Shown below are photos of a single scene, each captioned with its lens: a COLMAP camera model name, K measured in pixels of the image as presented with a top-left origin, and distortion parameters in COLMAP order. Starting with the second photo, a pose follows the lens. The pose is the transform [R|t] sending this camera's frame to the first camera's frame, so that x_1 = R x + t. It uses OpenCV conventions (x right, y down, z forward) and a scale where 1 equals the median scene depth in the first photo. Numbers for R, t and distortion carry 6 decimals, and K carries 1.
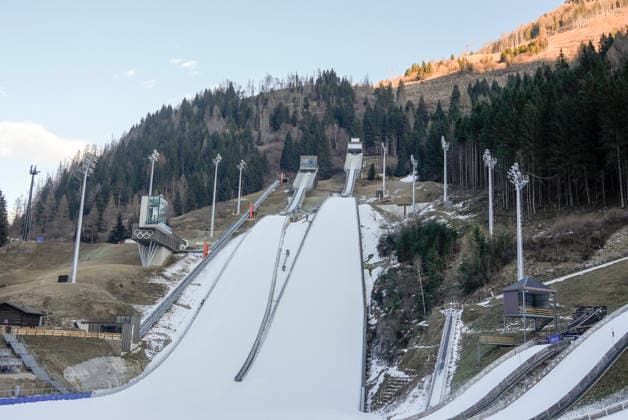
lens RADIAL K [[663.0, 0, 314.0], [0, 663.0, 210.0], [0, 0, 1]] dist [0.012256, -0.003490]
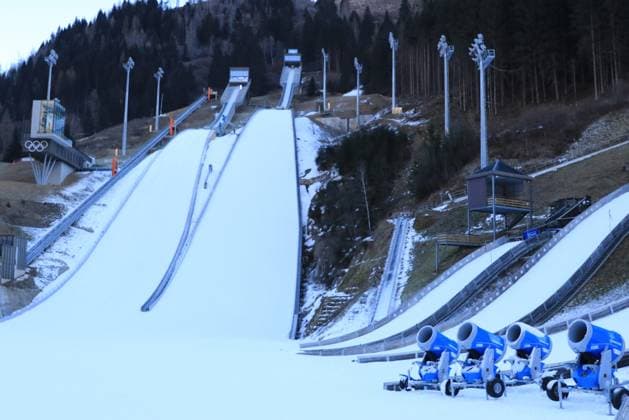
lens RADIAL K [[707.1, 0, 314.5], [0, 707.1, 210.0], [0, 0, 1]] dist [-0.103726, 0.069196]
pose [[0.996373, -0.013824, 0.083958, 0.018639], [0.006397, 0.996091, 0.088096, 0.044518], [-0.084848, -0.087240, 0.992567, 0.099414]]
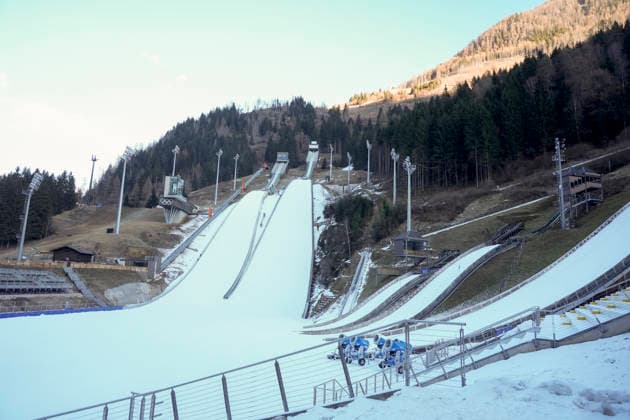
lens RADIAL K [[428.7, 0, 315.0], [0, 428.7, 210.0], [0, 0, 1]] dist [0.002330, -0.000847]
pose [[0.998536, 0.010175, 0.053129, 0.027374], [-0.012708, 0.998788, 0.047557, 0.005024], [-0.052581, -0.048162, 0.997455, 0.017450]]
